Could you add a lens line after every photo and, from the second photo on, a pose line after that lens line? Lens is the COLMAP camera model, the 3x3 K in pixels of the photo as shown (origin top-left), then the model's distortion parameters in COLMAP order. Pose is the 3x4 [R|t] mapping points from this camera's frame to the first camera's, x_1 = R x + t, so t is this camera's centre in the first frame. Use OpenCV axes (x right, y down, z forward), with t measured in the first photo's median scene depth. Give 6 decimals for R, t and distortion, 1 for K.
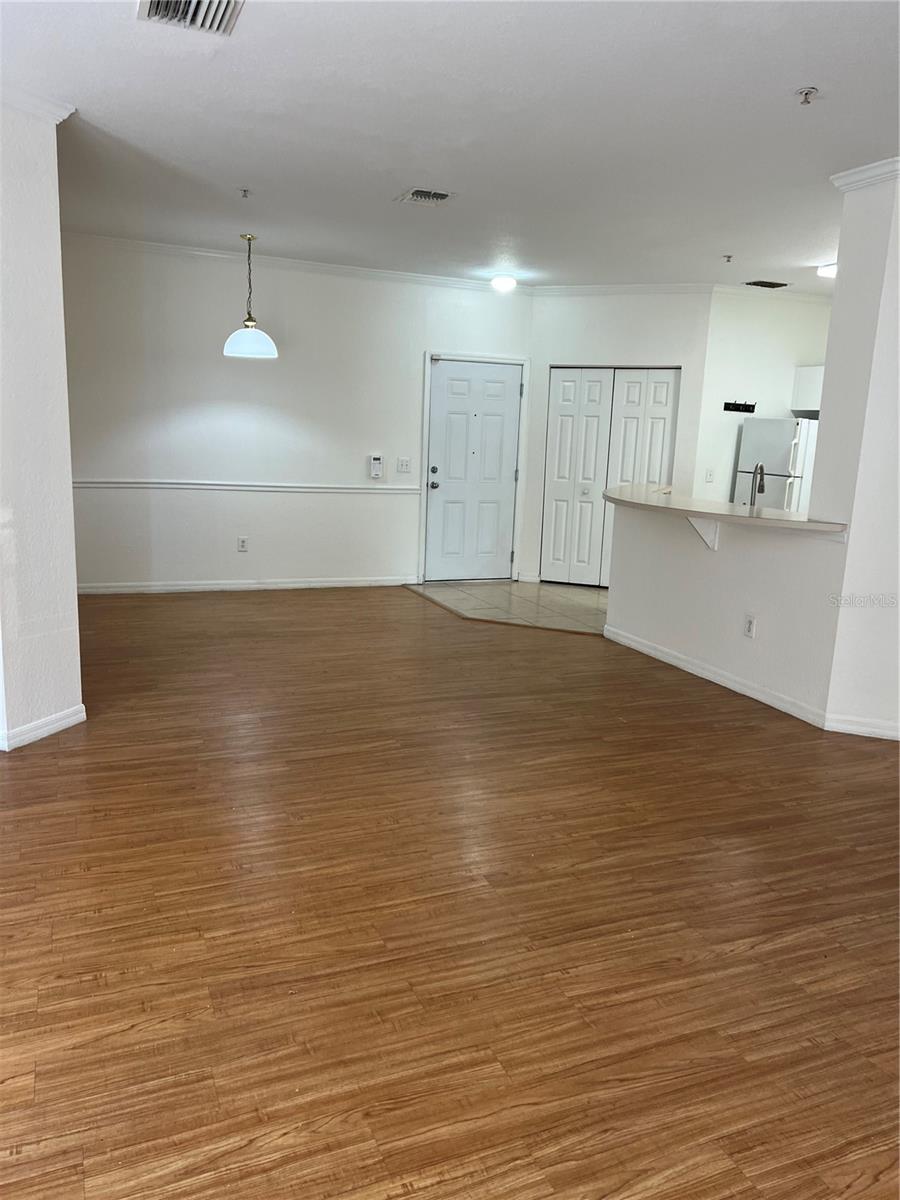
lens RADIAL K [[898.6, 0, 447.0], [0, 898.6, 606.2], [0, 0, 1]] dist [0.055851, -0.068646]
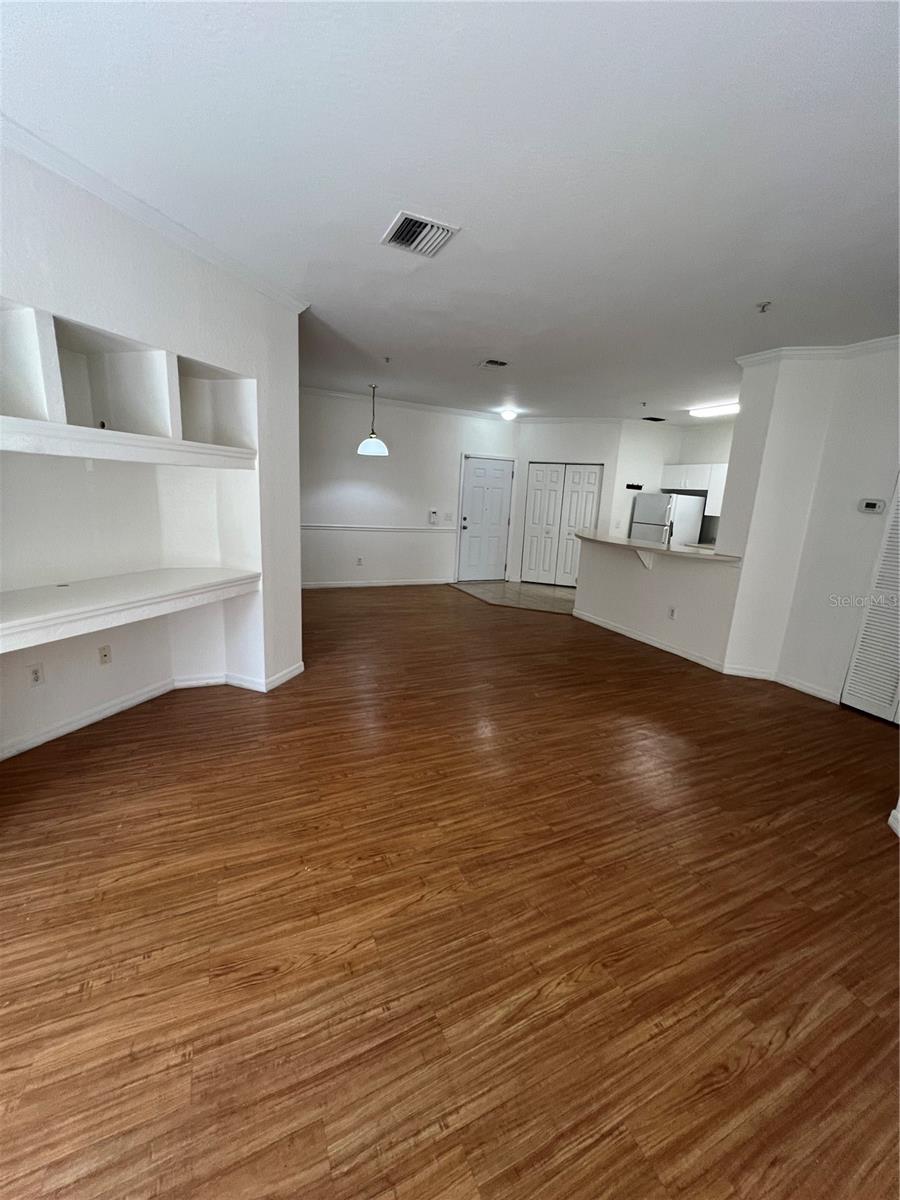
lens RADIAL K [[478.8, 0, 447.1], [0, 478.8, 594.9], [0, 0, 1]] dist [-0.001513, -0.000302]
pose [[0.998990, 0.002730, 0.044846, -0.185259], [-0.003450, 0.999866, 0.015985, -0.033372], [-0.044796, -0.016124, 0.998866, 0.107425]]
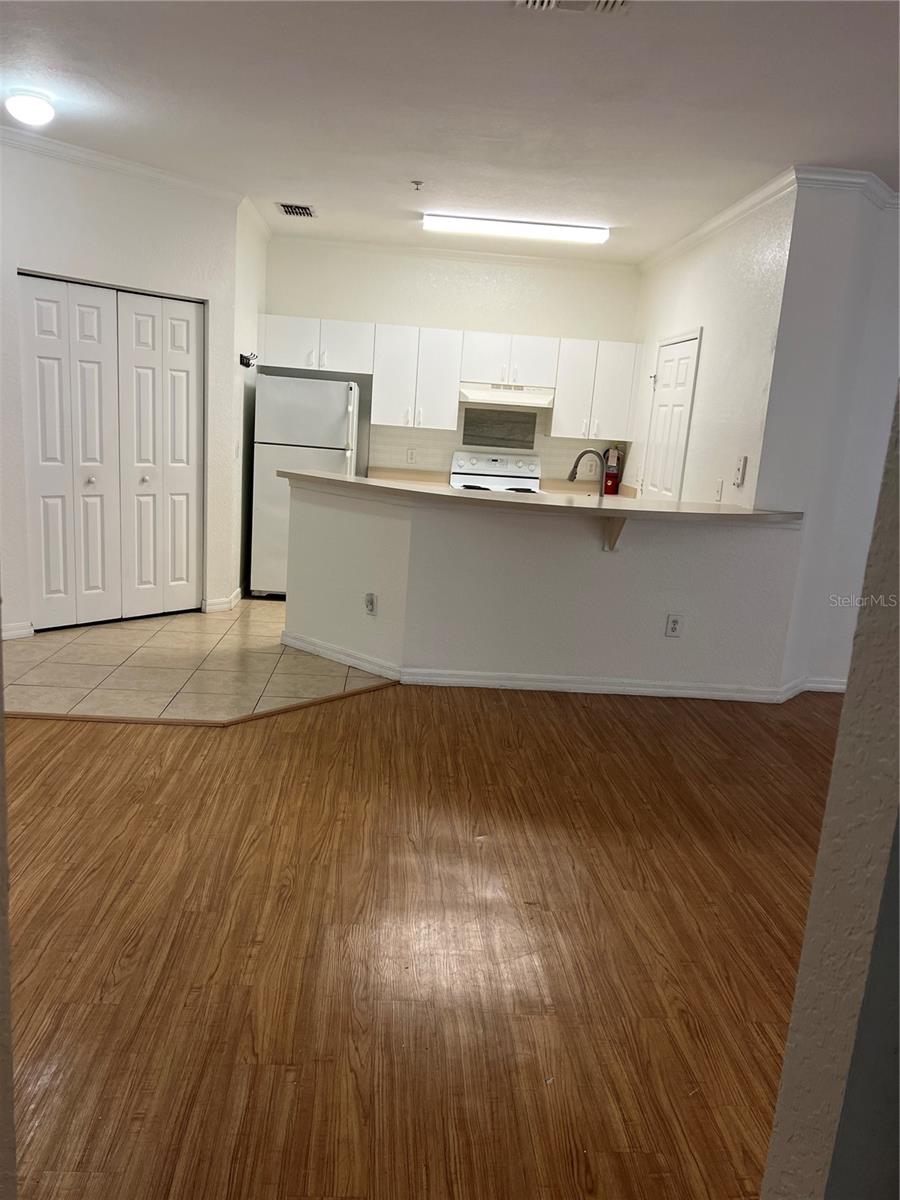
lens RADIAL K [[898.6, 0, 447.0], [0, 898.6, 606.2], [0, 0, 1]] dist [0.055851, -0.068646]
pose [[0.331759, -0.209917, 0.919712, -0.771882], [0.130612, 0.975760, 0.175595, -0.246827], [-0.934278, 0.061870, 0.351135, 1.117820]]
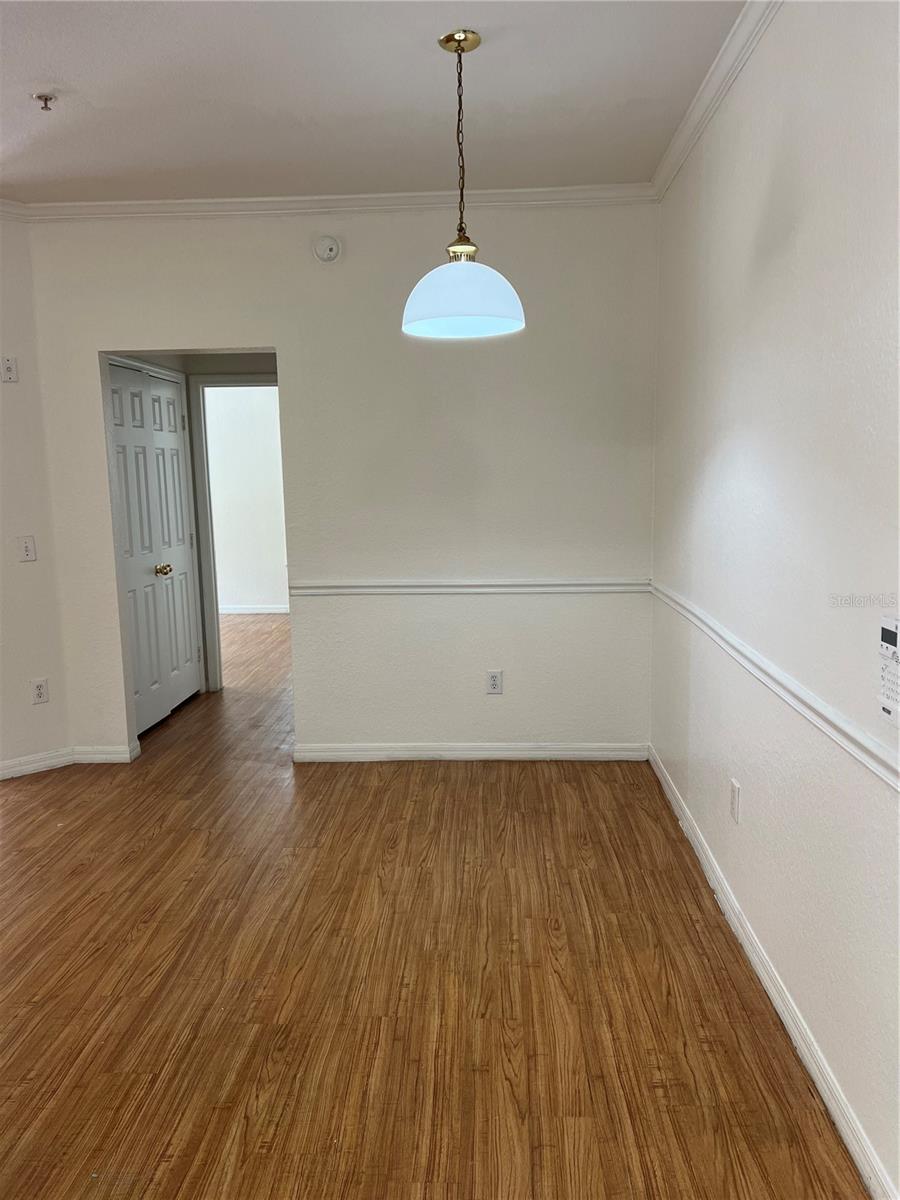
lens RADIAL K [[898.6, 0, 447.0], [0, 898.6, 606.2], [0, 0, 1]] dist [0.055851, -0.068646]
pose [[-0.436563, 0.107573, -0.893219, 0.277176], [-0.172380, 0.964430, 0.200401, -0.373710], [0.883005, 0.241461, -0.402491, 1.923487]]
